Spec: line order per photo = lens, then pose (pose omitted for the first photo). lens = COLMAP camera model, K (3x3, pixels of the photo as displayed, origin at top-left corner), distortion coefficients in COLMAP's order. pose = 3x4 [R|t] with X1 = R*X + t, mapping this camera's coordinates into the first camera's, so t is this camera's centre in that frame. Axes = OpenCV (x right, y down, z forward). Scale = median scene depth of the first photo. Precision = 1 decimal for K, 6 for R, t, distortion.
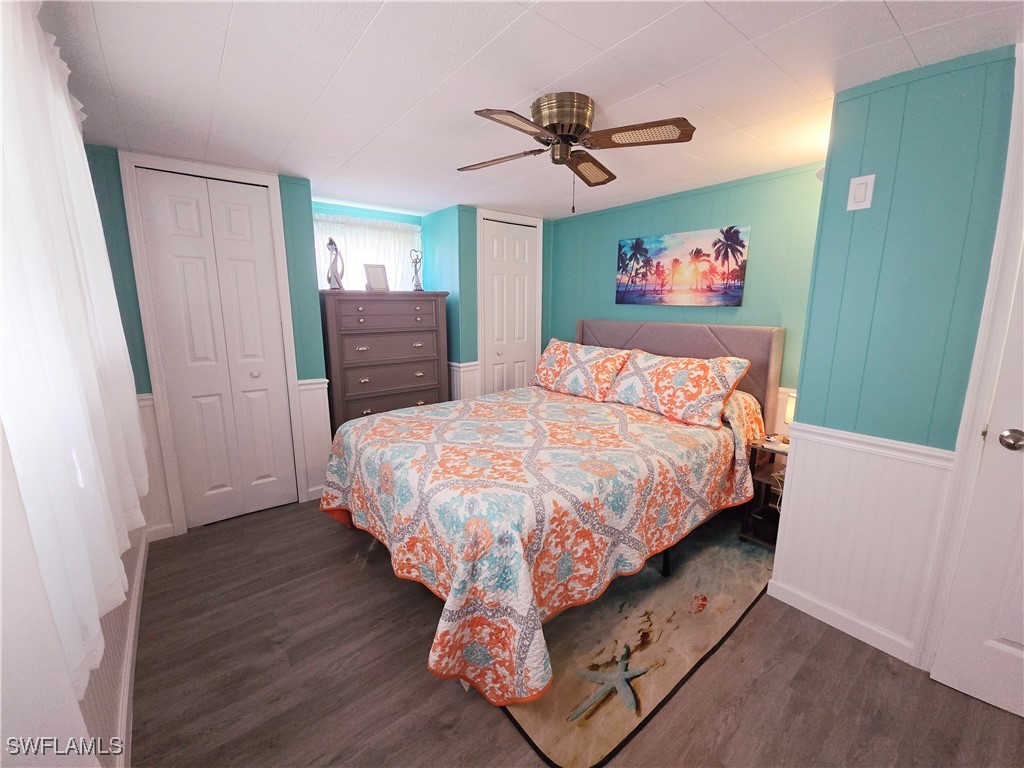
lens RADIAL K [[417.6, 0, 521.6], [0, 417.6, 379.1], [0, 0, 1]] dist [0.008497, -0.005898]
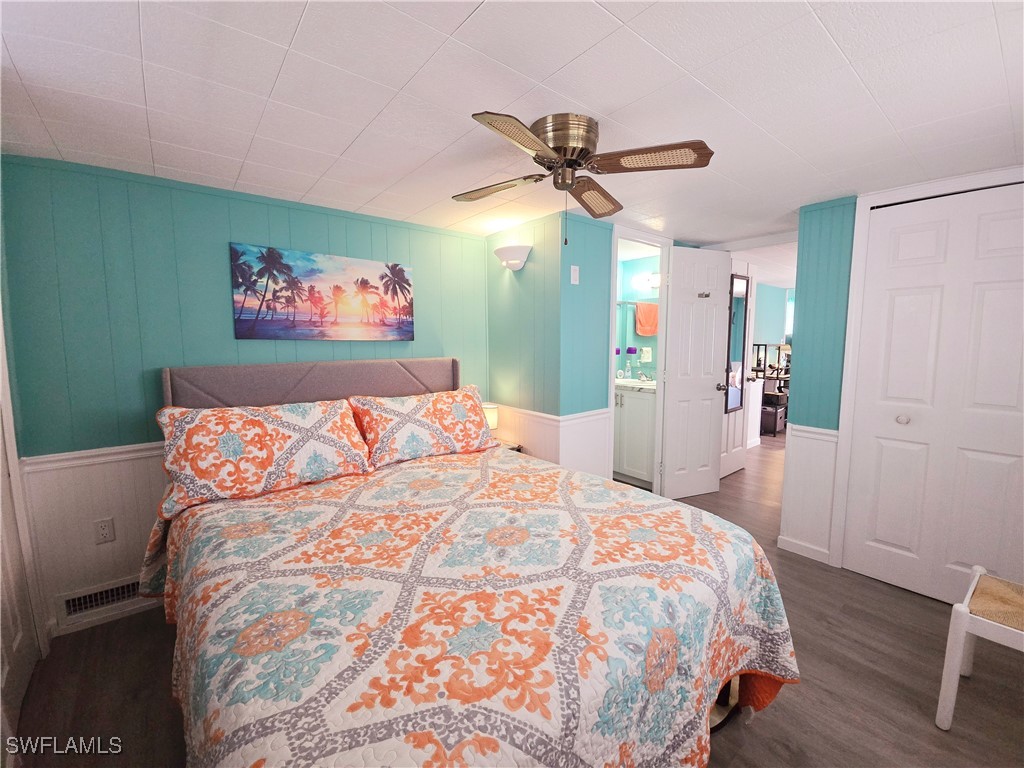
lens RADIAL K [[417.6, 0, 521.4], [0, 417.6, 379.9], [0, 0, 1]] dist [0.008497, -0.005898]
pose [[-0.010318, -0.106009, 0.994312, -0.556211], [0.177853, 0.978315, 0.106149, -0.141873], [-0.984003, 0.177936, 0.008759, 0.746811]]
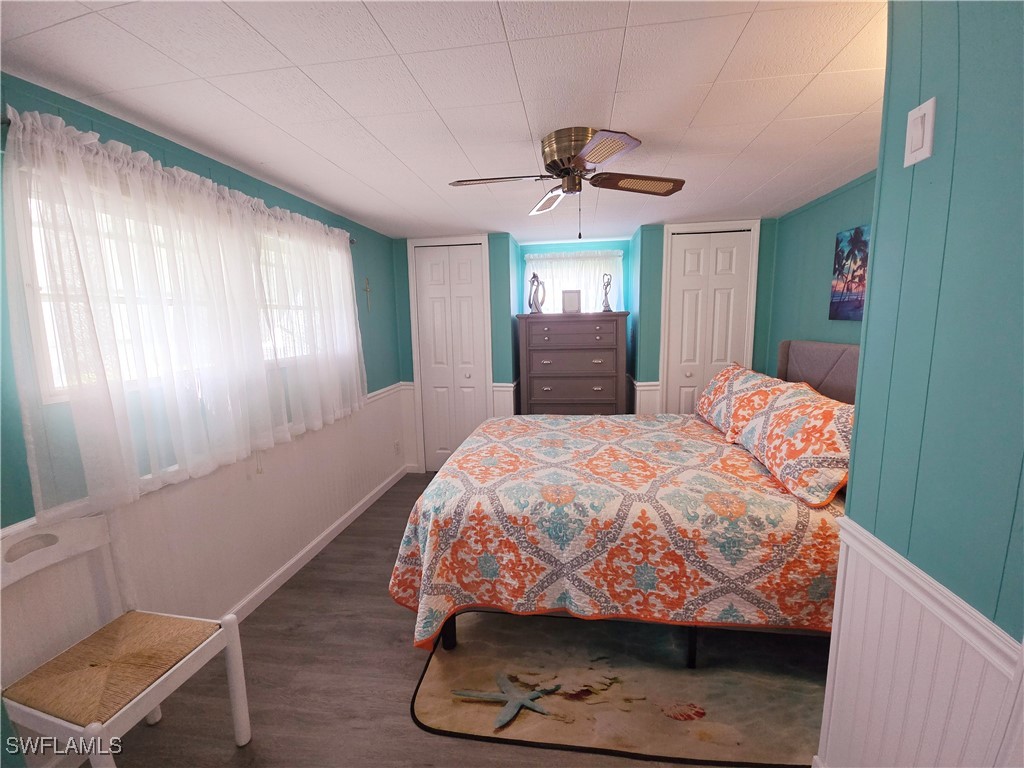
lens RADIAL K [[417.6, 0, 519.7], [0, 417.6, 378.3], [0, 0, 1]] dist [0.008497, -0.005898]
pose [[0.685590, 0.081591, -0.723401, 0.510696], [-0.105205, 0.994373, 0.012448, -0.039139], [0.720346, 0.067571, 0.690315, 0.142728]]
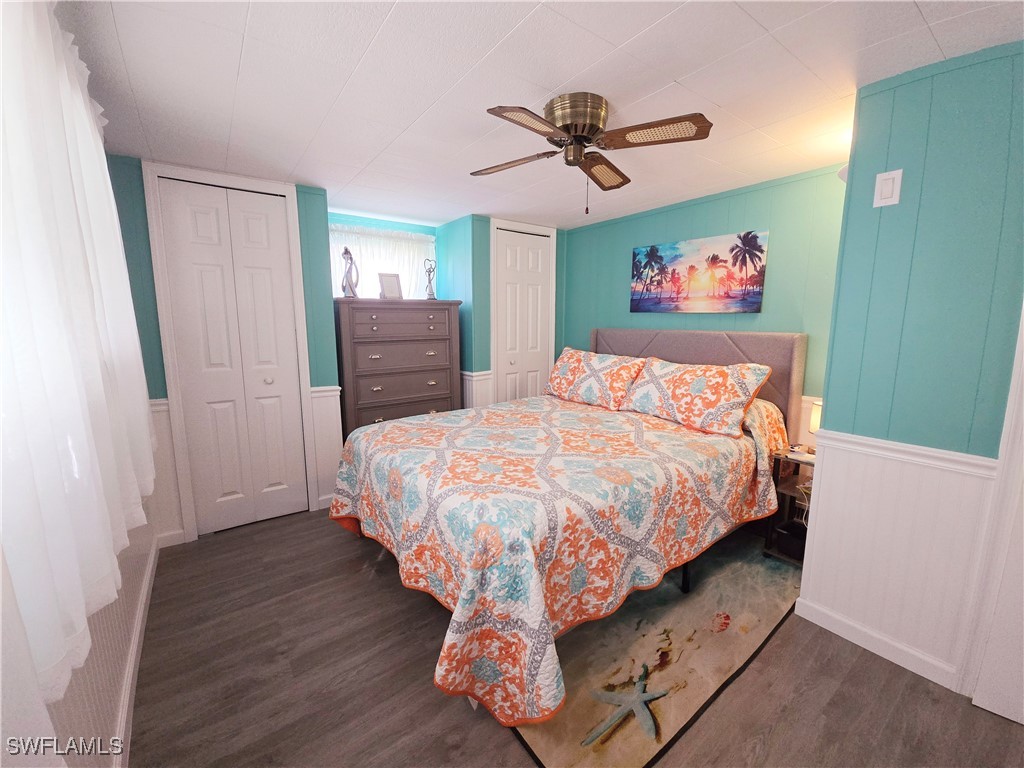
lens RADIAL K [[417.6, 0, 521.5], [0, 417.6, 379.1], [0, 0, 1]] dist [0.008497, -0.005898]
pose [[0.999469, 0.002729, -0.032481, 0.001722], [-0.003861, 0.999385, -0.034851, 0.016625], [0.032366, 0.034957, 0.998865, 0.016741]]
